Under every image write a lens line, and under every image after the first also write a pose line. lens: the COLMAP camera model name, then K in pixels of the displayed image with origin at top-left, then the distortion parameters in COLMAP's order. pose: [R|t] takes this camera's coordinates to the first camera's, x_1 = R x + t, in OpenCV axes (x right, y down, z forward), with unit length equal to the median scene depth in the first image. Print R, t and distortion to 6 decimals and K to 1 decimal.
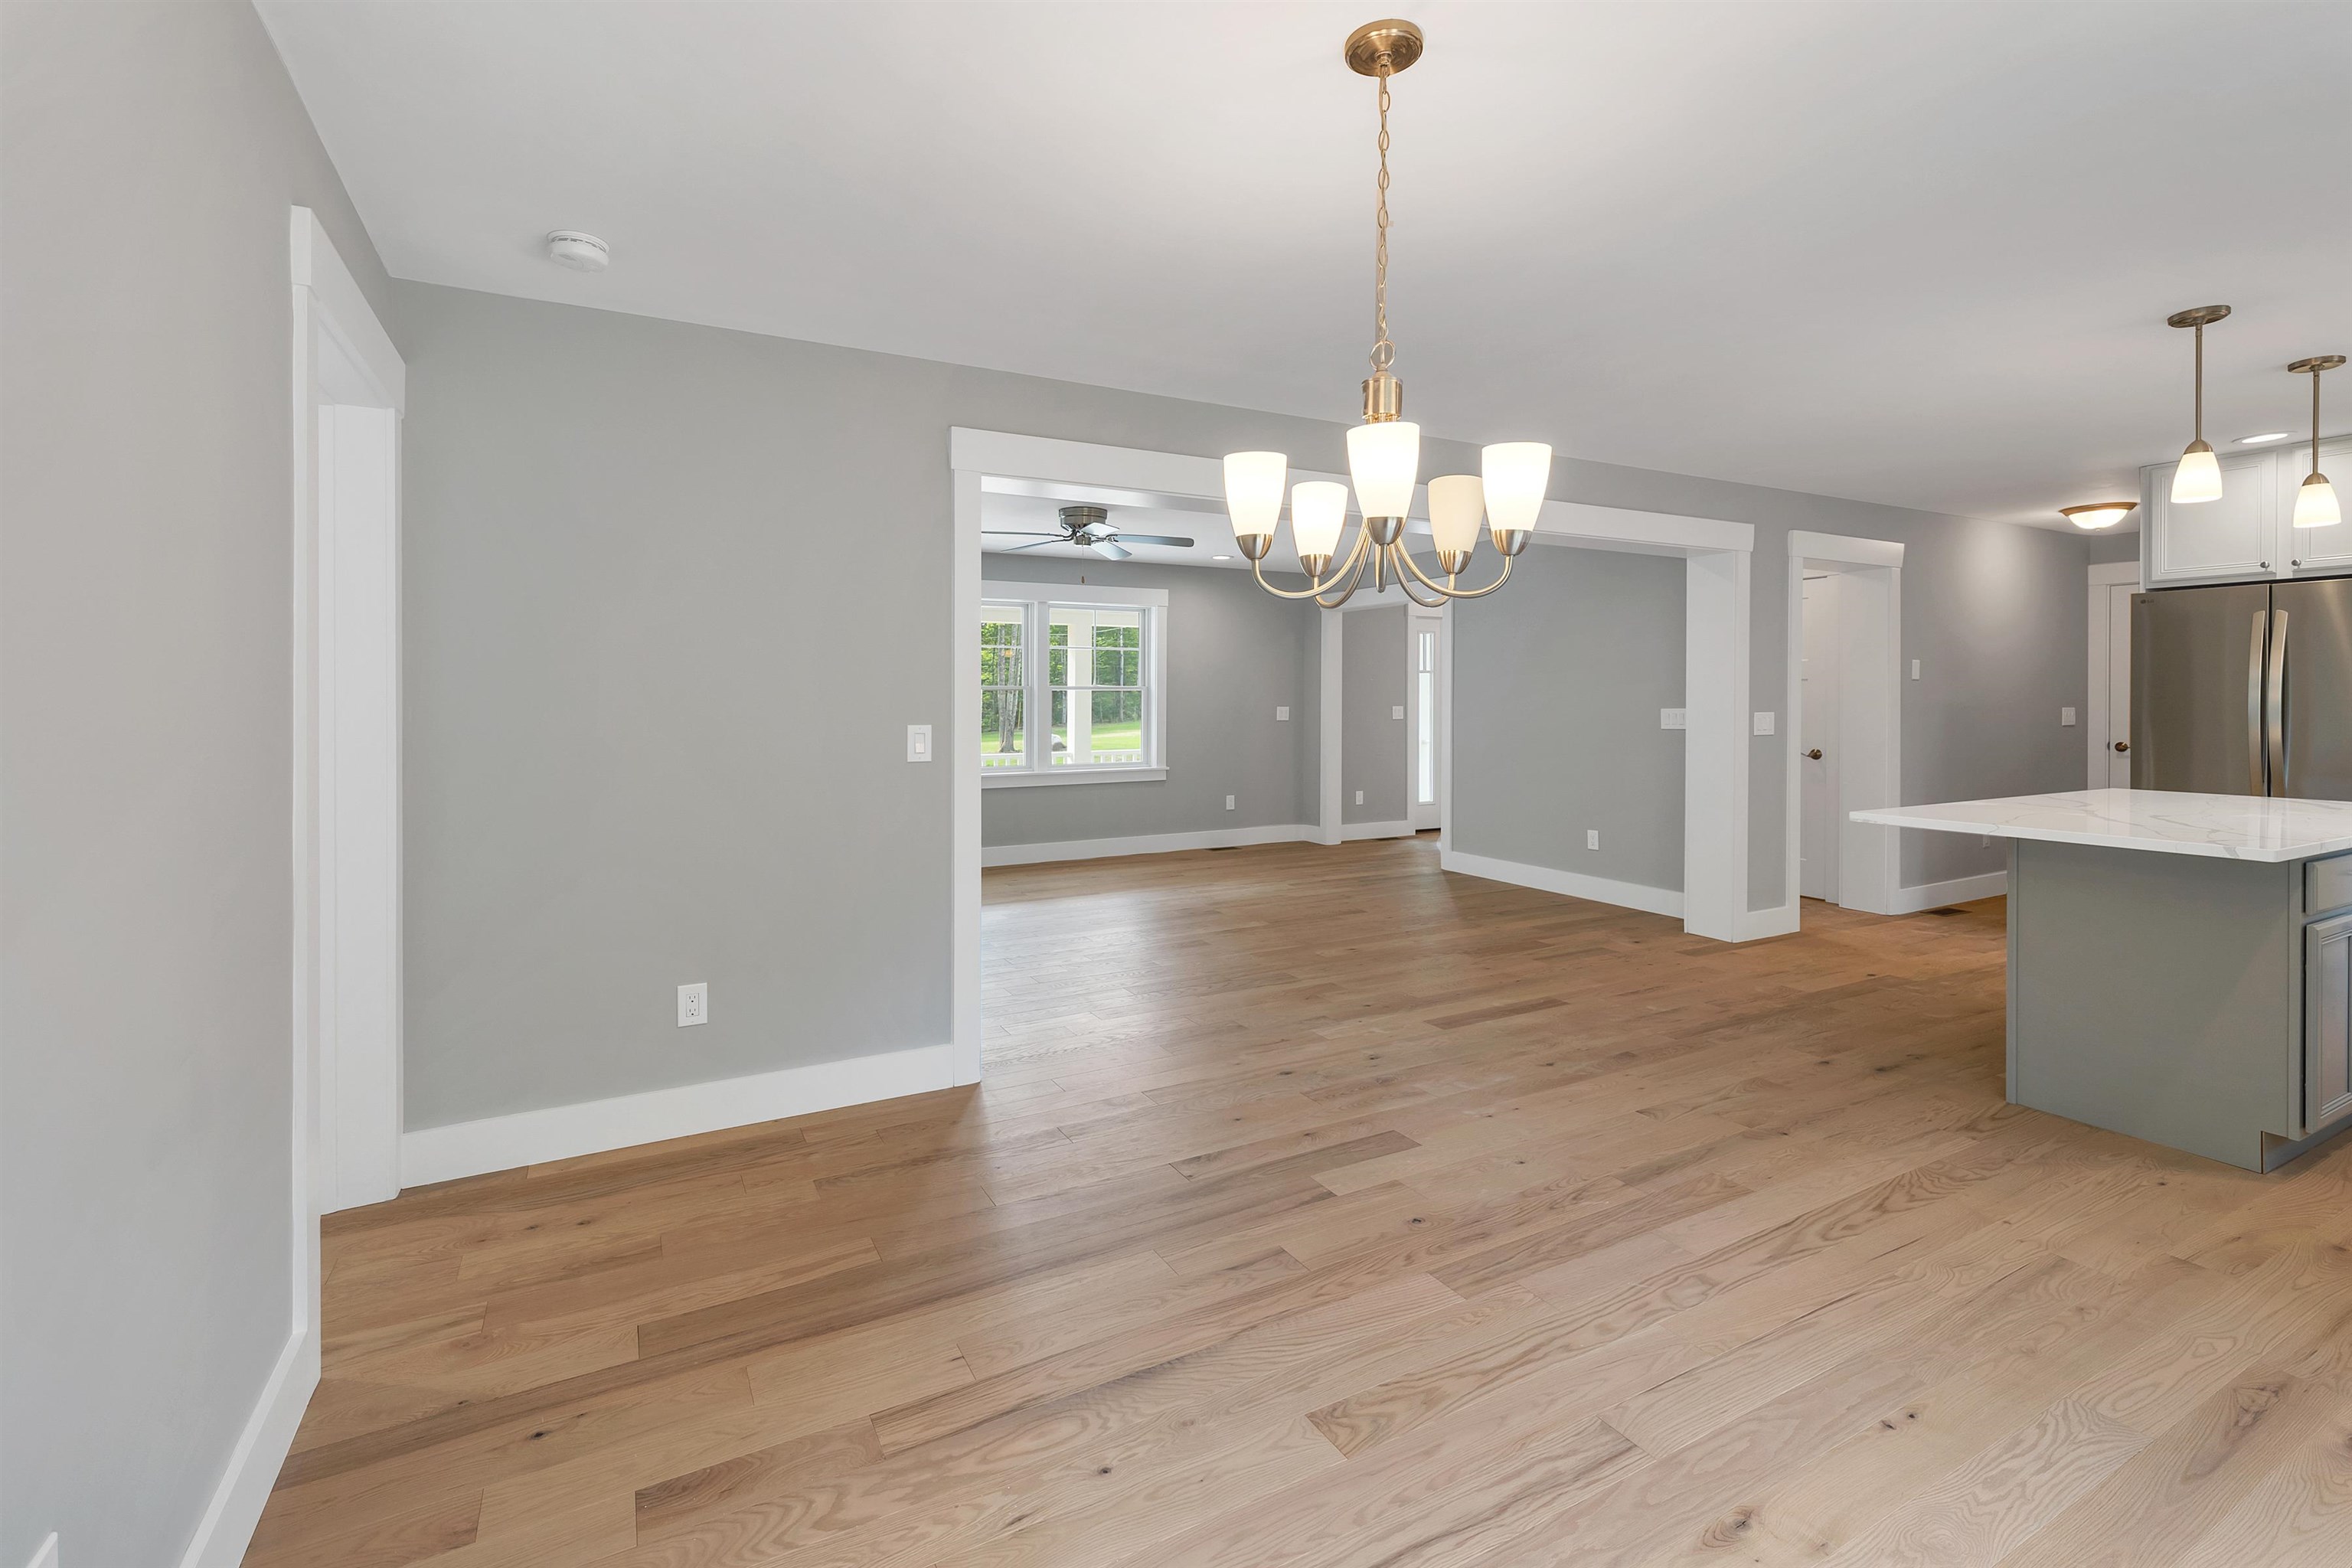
lens RADIAL K [[996.0, 0, 1141.4], [0, 996.0, 707.3], [0, 0, 1]] dist [-0.000350, 0.000341]
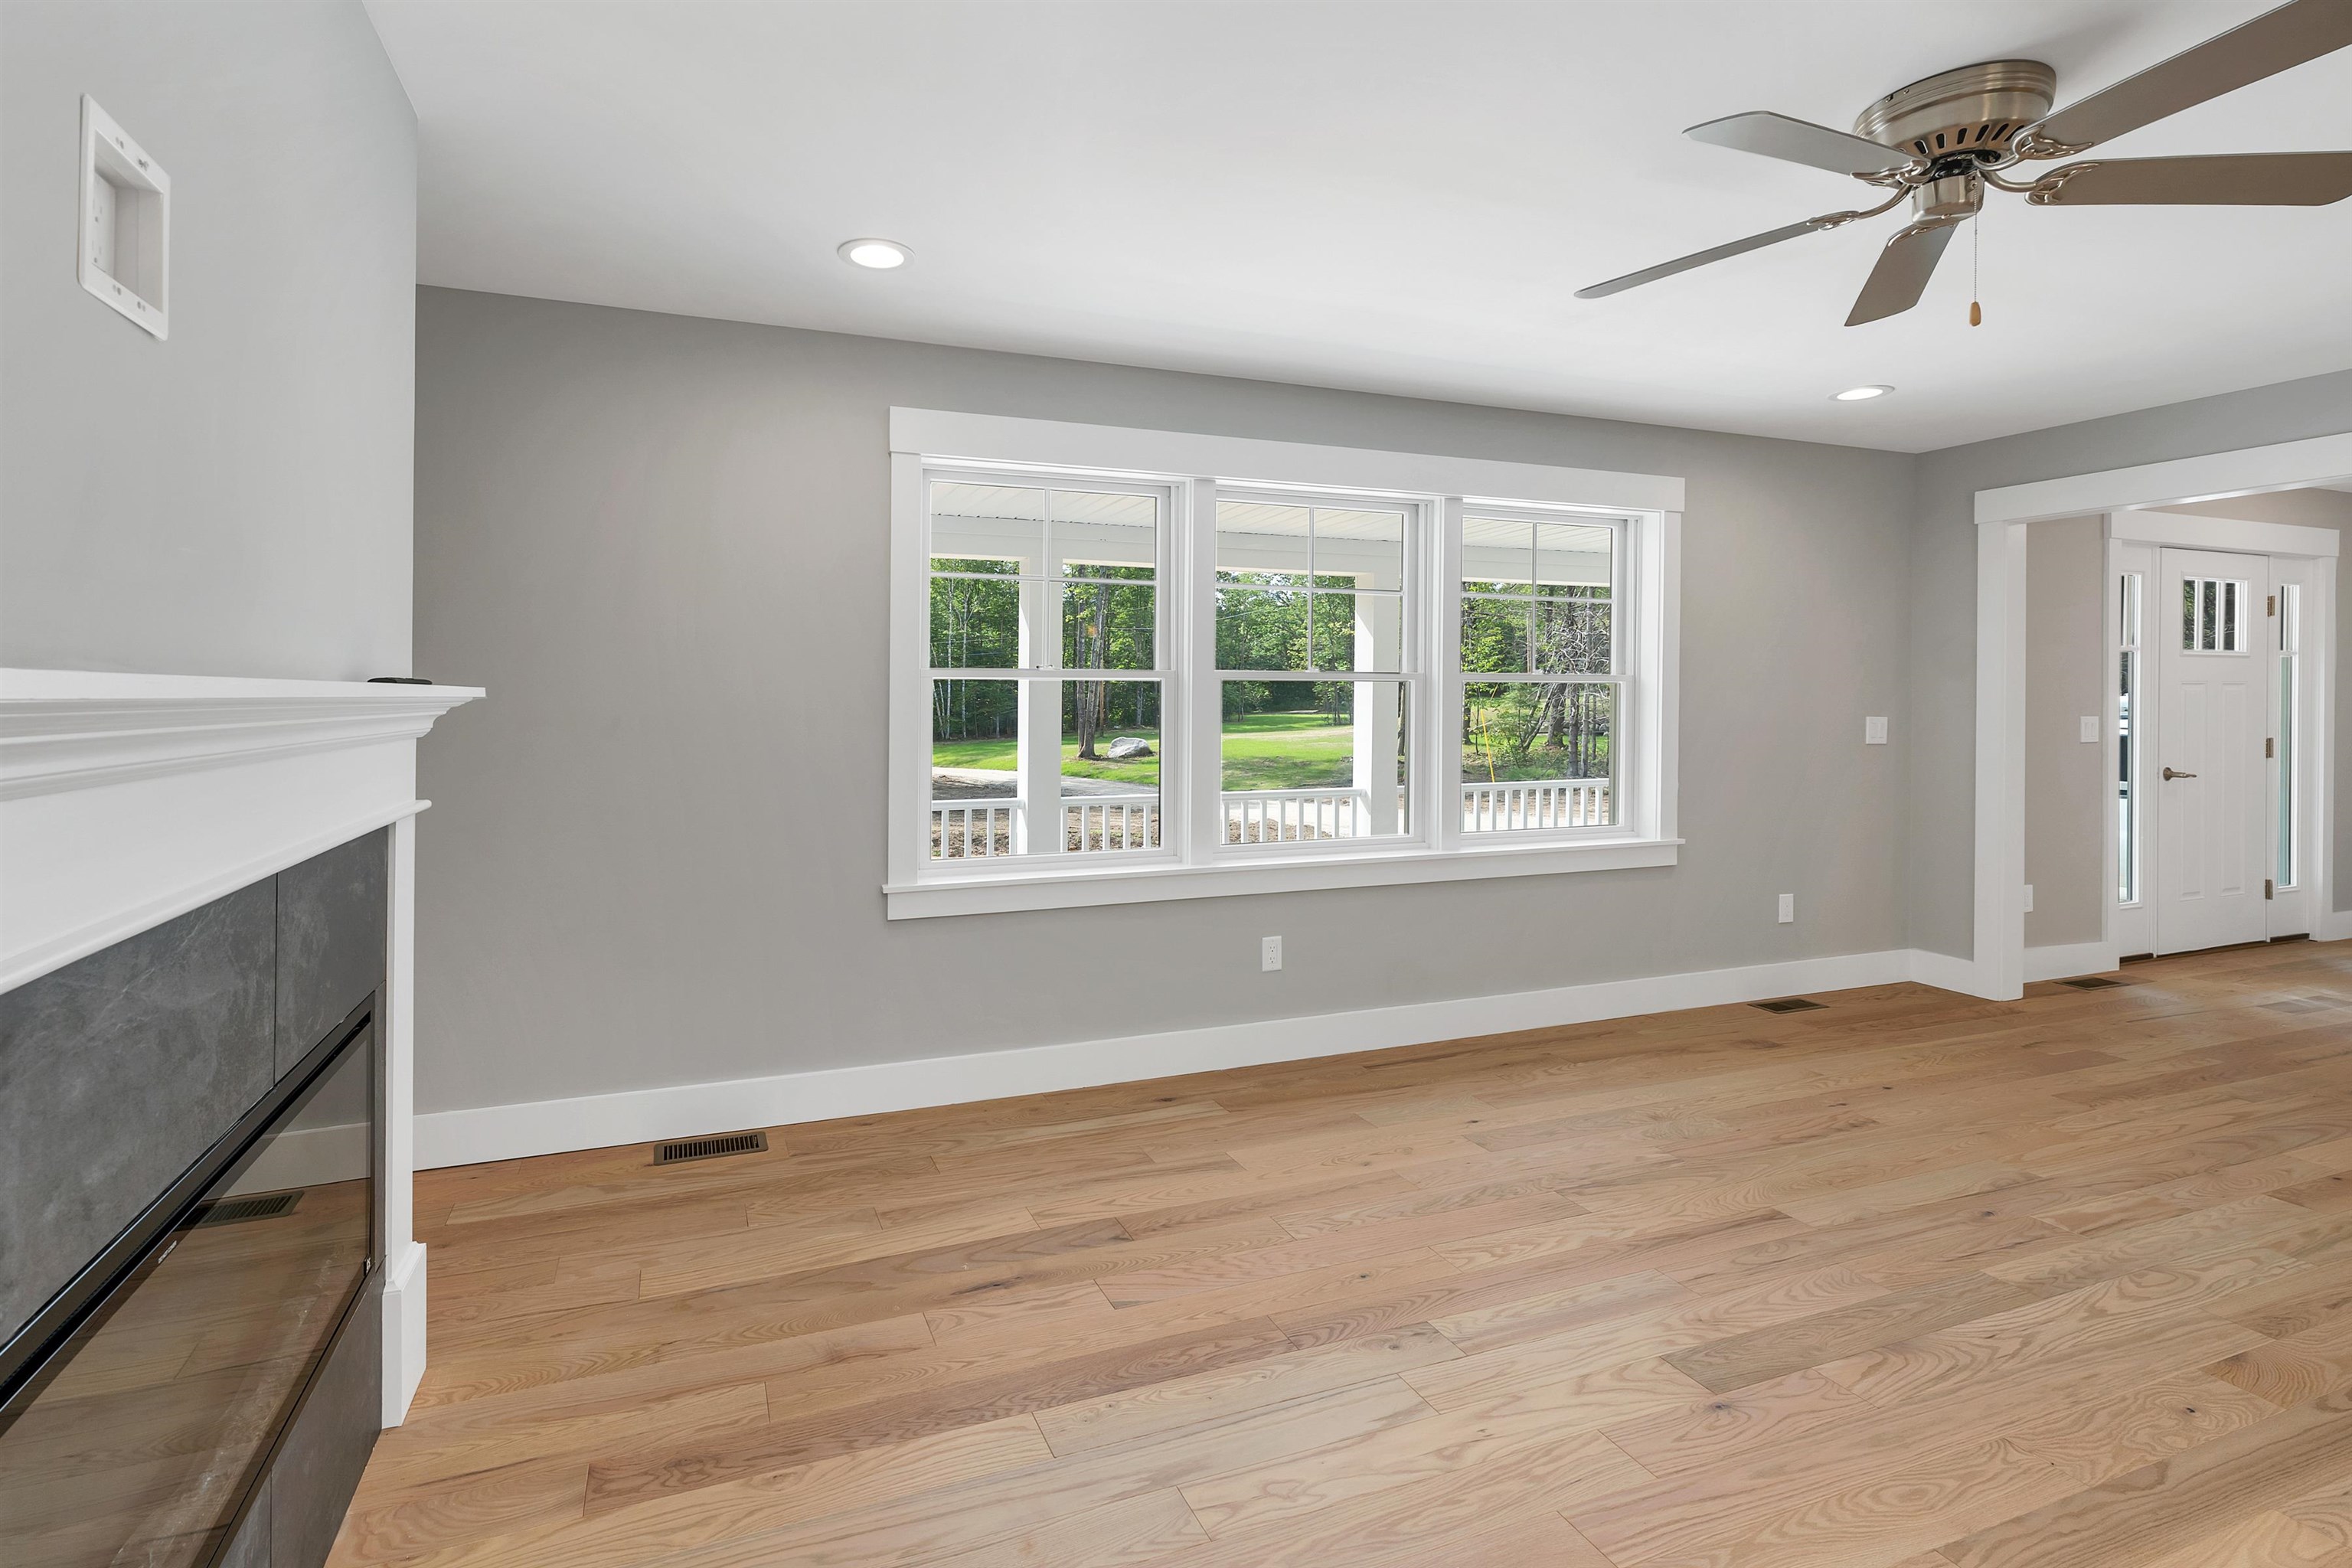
lens RADIAL K [[1026.7, 0, 1035.3], [0, 1026.7, 710.9], [0, 0, 1]] dist [-0.000256, -0.000269]
pose [[0.985549, 0.003048, -0.169363, -0.532288], [-0.003003, 0.999995, 0.000524, -0.007064], [0.169364, -0.000008, 0.985554, 1.171410]]
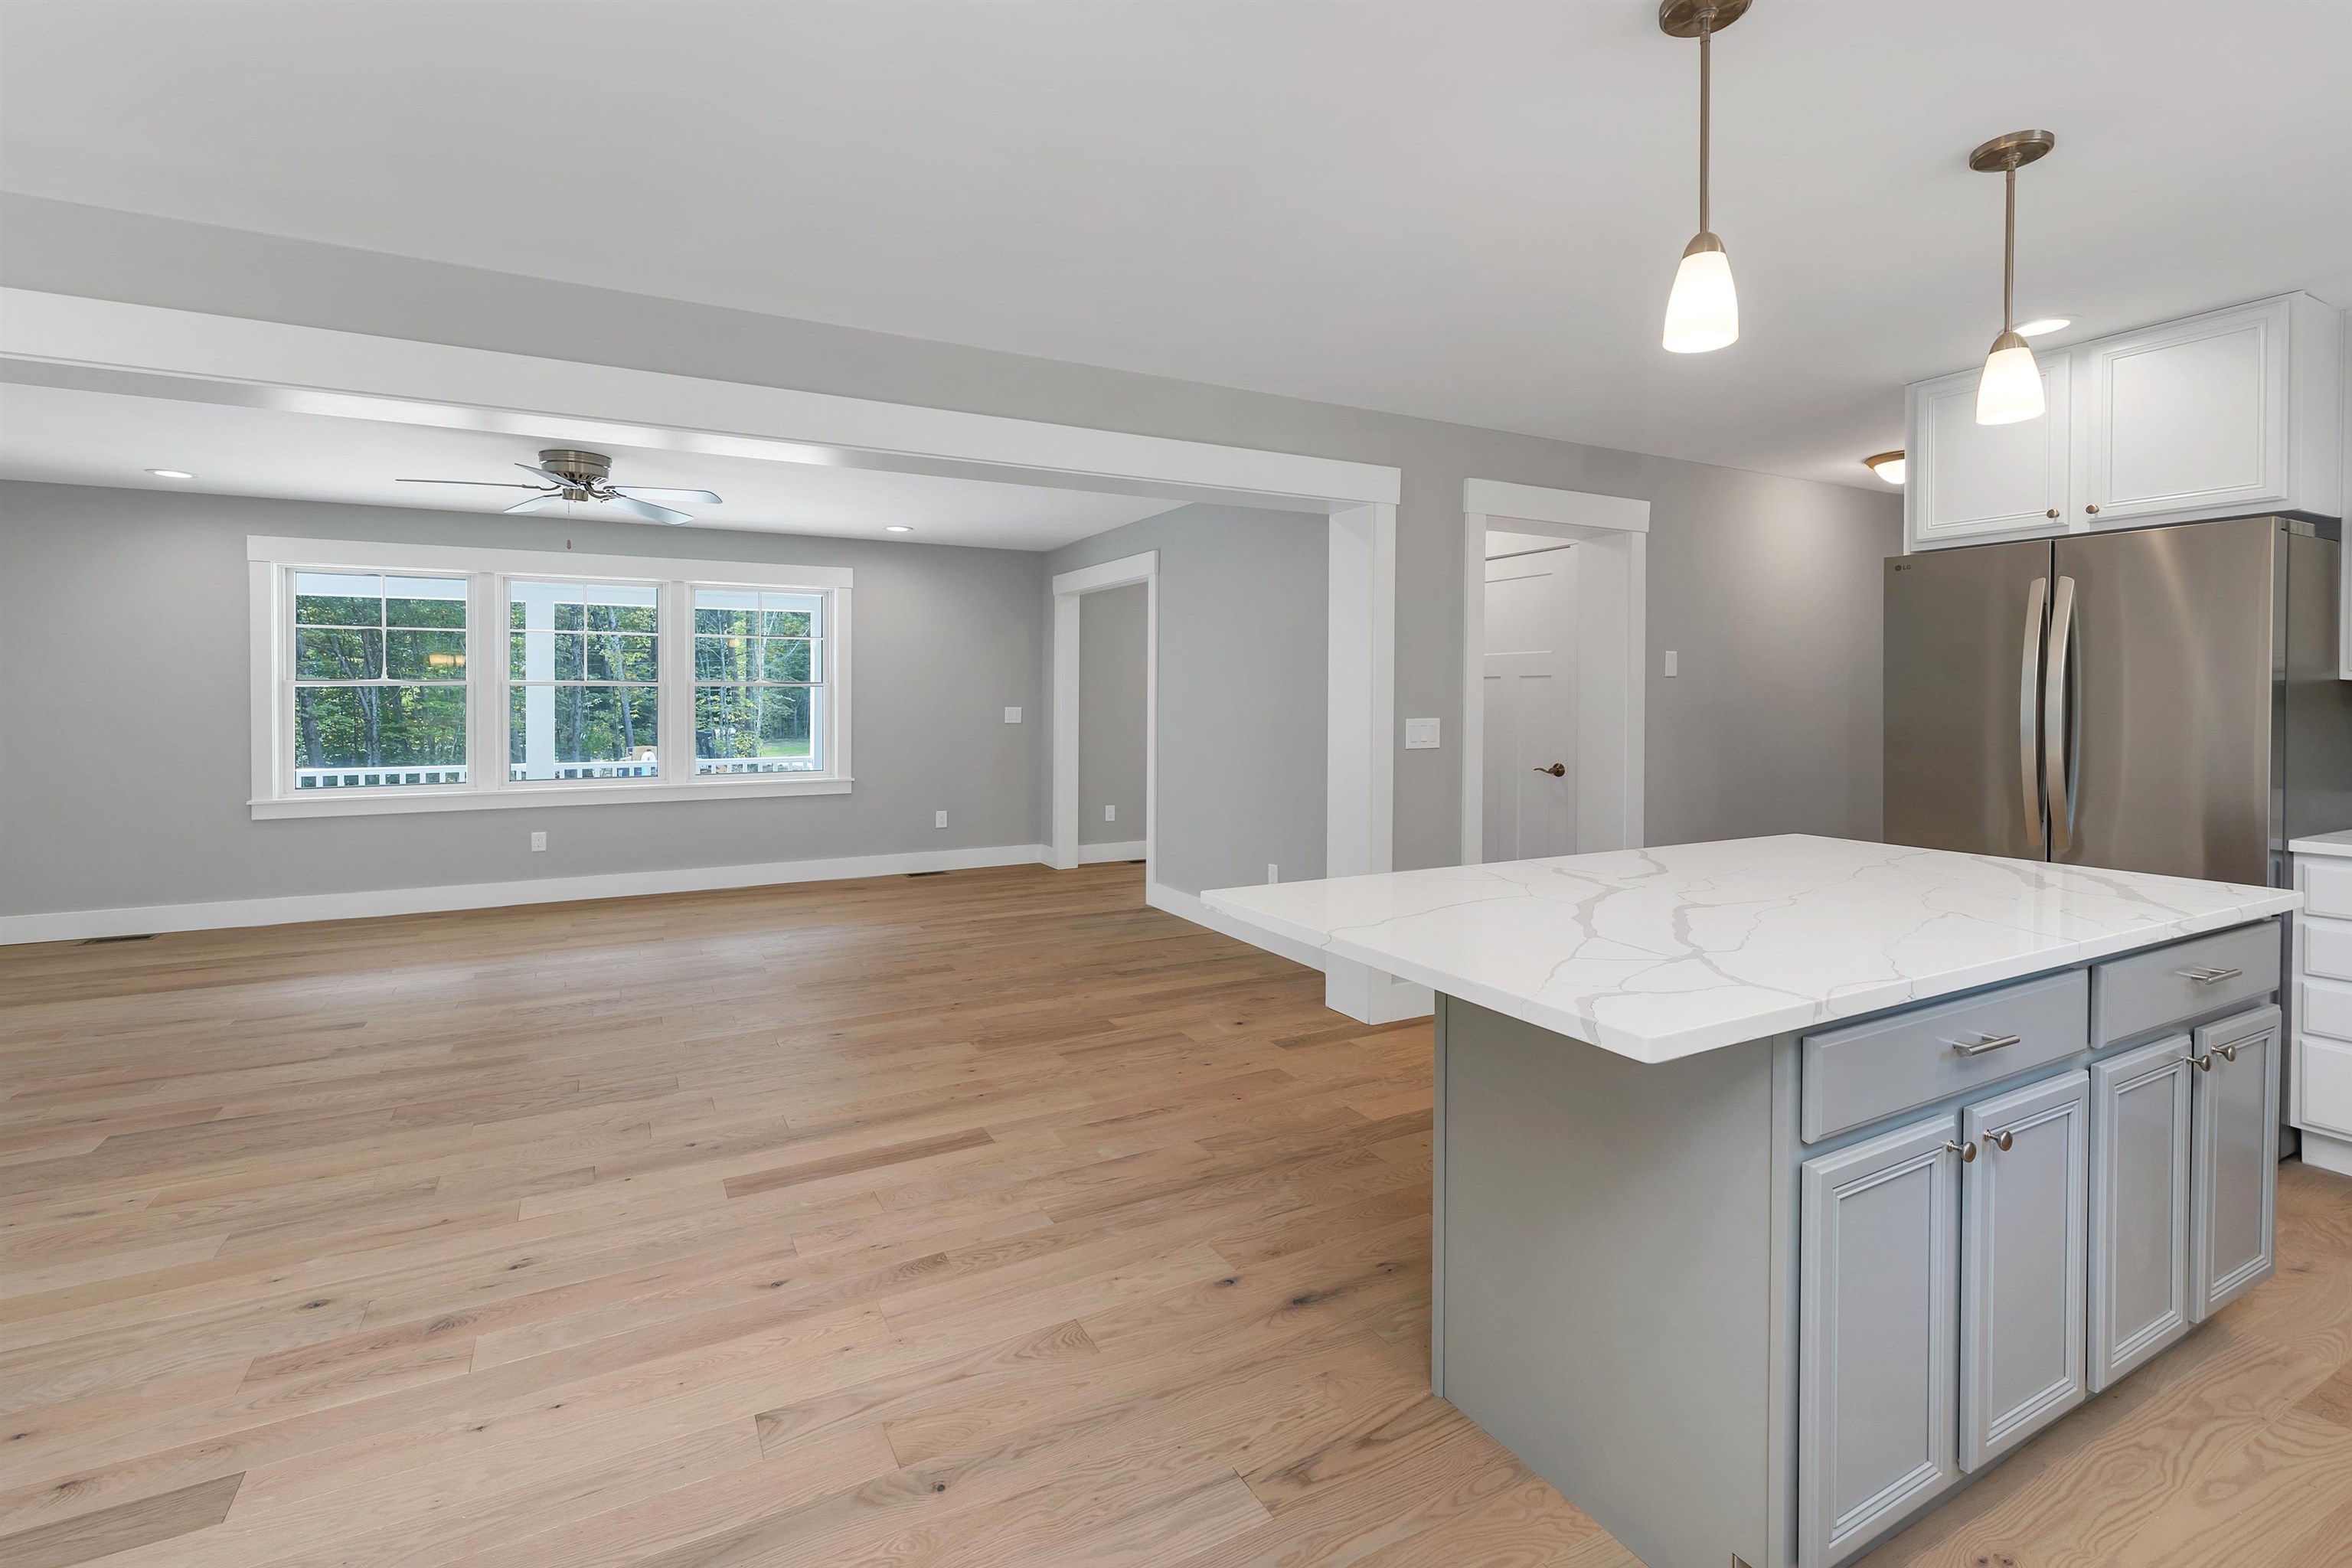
lens RADIAL K [[990.0, 0, 1124.7], [0, 990.0, 711.2], [0, 0, 1]] dist [-0.000304, 0.000025]
pose [[0.999919, 0.002707, -0.012408, 0.700674], [-0.002633, 0.999979, 0.005999, -0.006942], [0.012424, -0.005965, 0.999905, 0.421170]]
